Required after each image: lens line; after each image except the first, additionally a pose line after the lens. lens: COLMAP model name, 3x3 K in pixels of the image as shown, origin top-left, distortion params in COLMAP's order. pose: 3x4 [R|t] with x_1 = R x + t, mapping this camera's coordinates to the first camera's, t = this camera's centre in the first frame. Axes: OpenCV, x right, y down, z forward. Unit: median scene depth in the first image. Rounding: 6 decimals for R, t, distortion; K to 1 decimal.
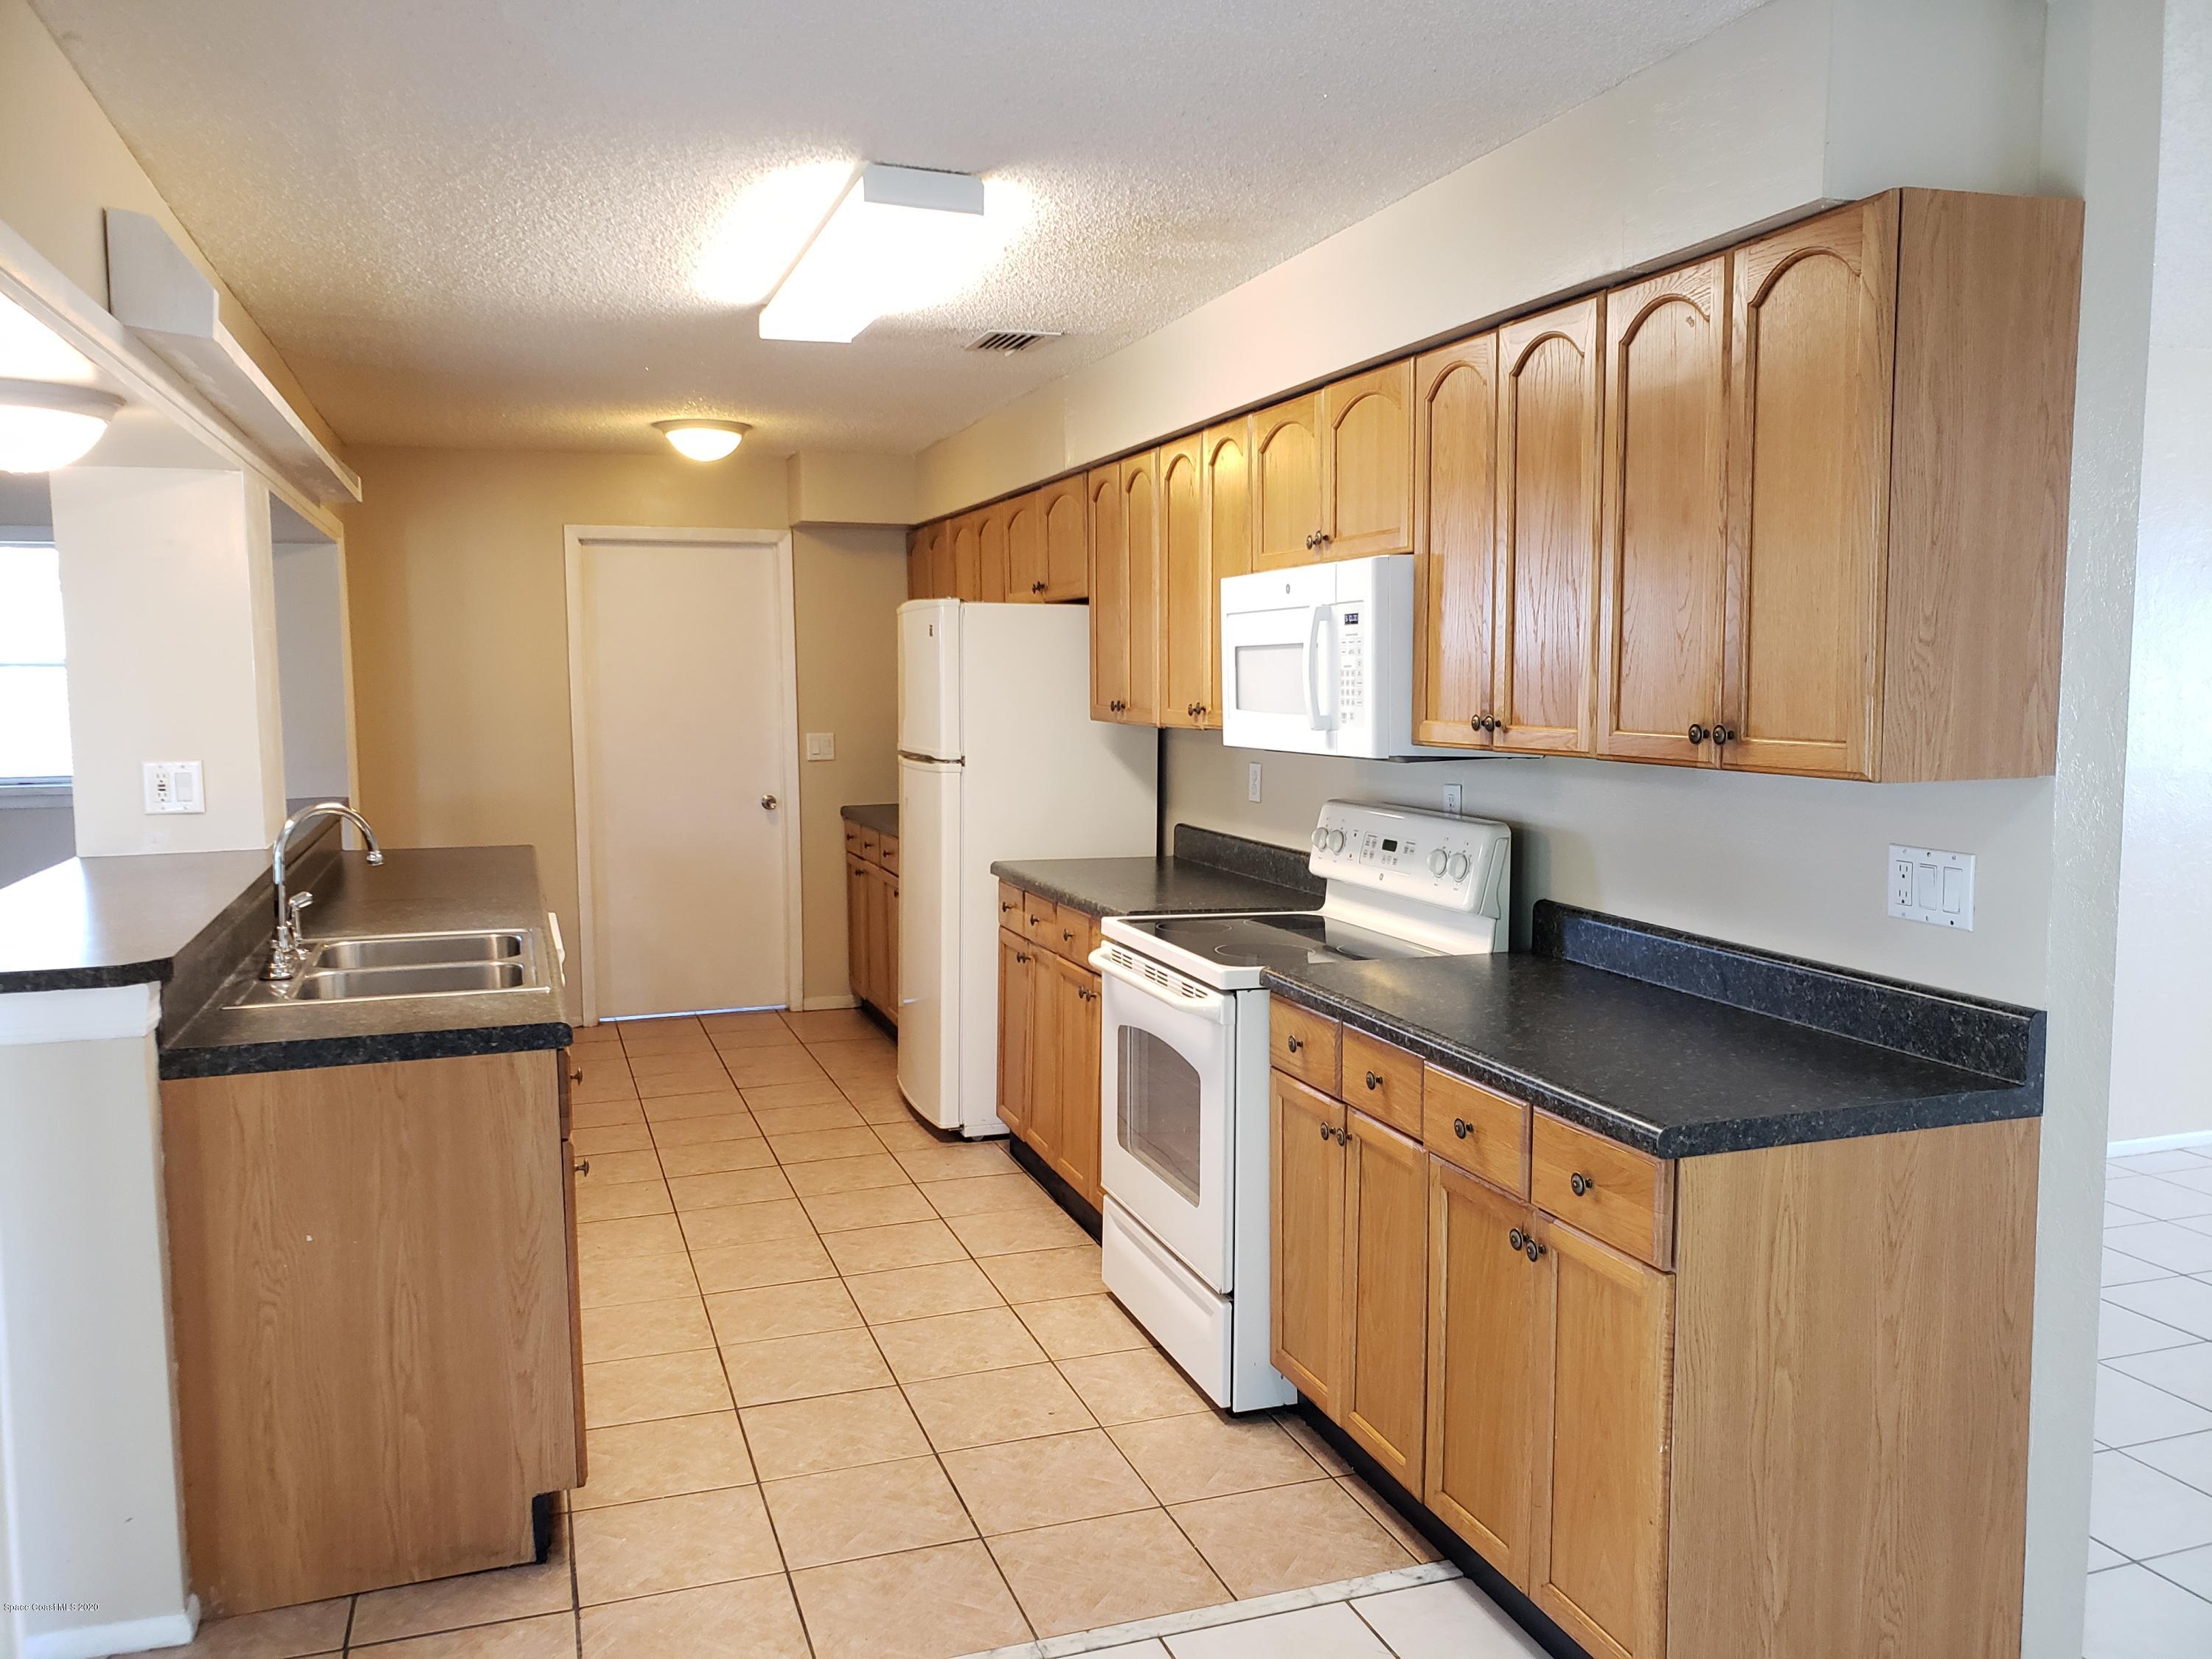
lens RADIAL K [[1699.3, 0, 1106.0], [0, 1699.3, 829.5], [0, 0, 1]] dist [0.056668, -0.000199]
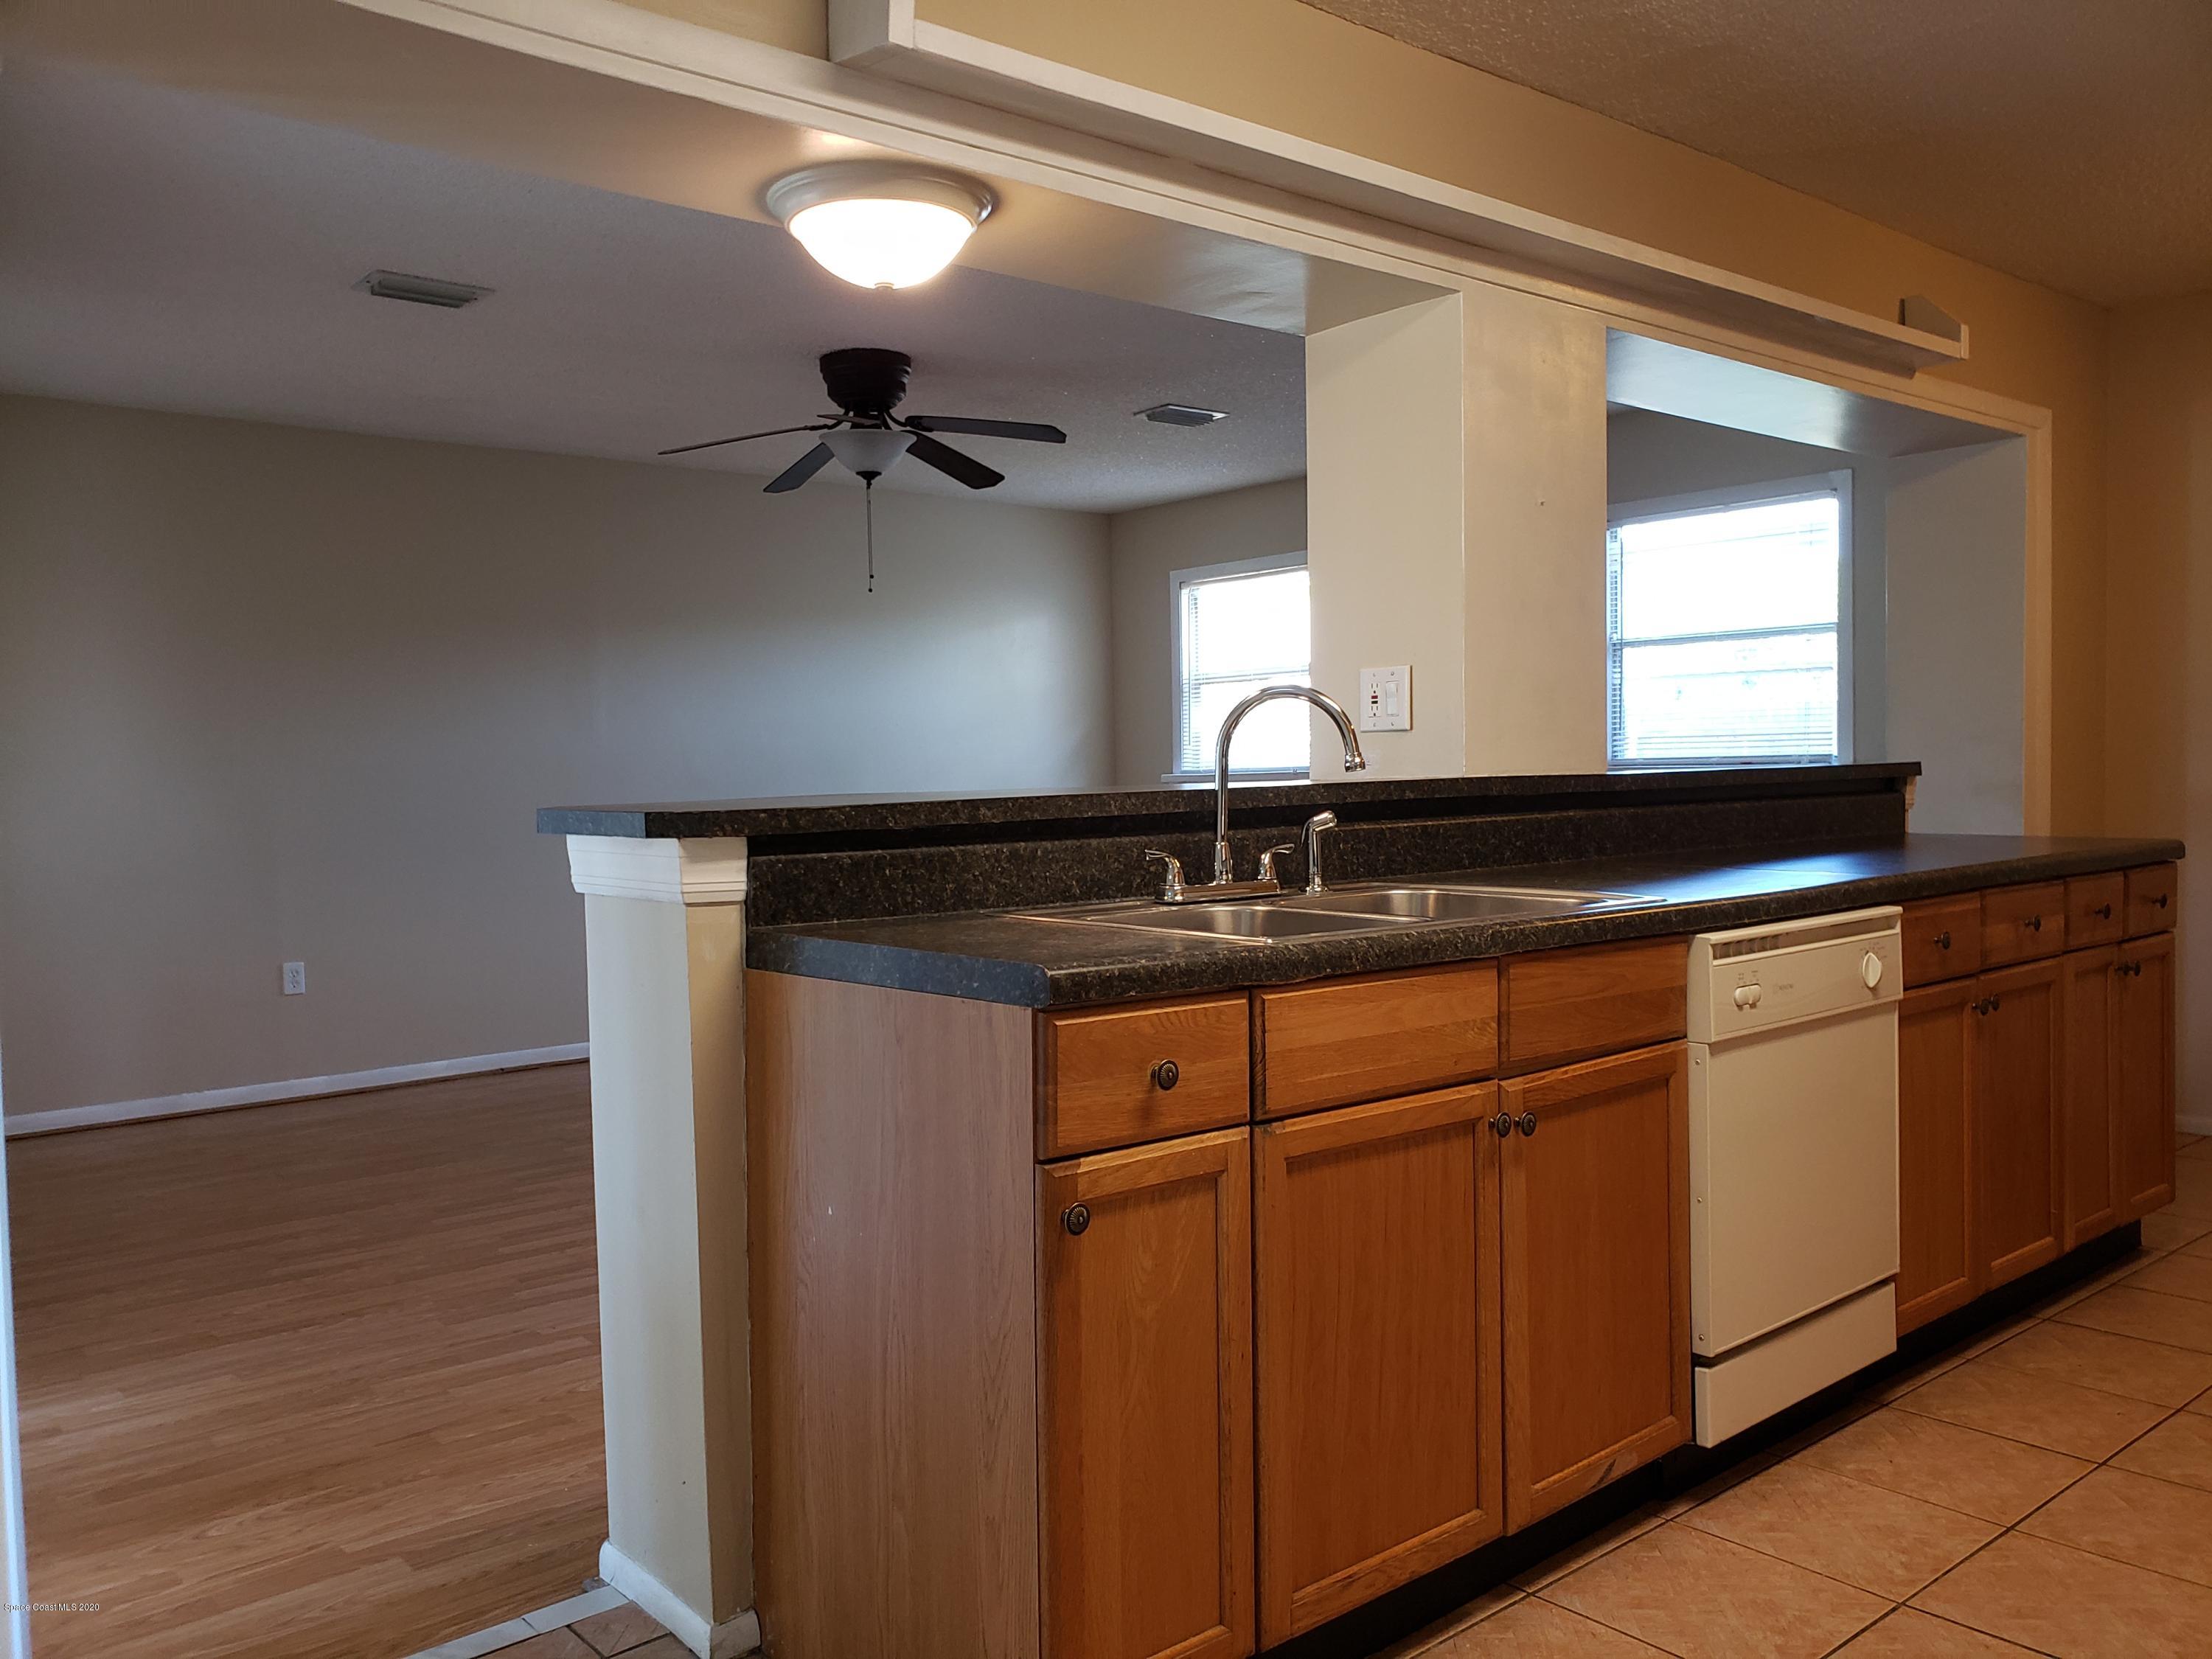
lens RADIAL K [[1771.9, 0, 1106.0], [0, 1771.9, 829.5], [0, 0, 1]] dist [0.001327, 0.000105]
pose [[0.360267, 0.030584, -0.932348, 0.269068], [-0.064795, 0.997869, 0.007696, 0.058785], [0.930596, 0.057639, 0.361481, 0.793154]]
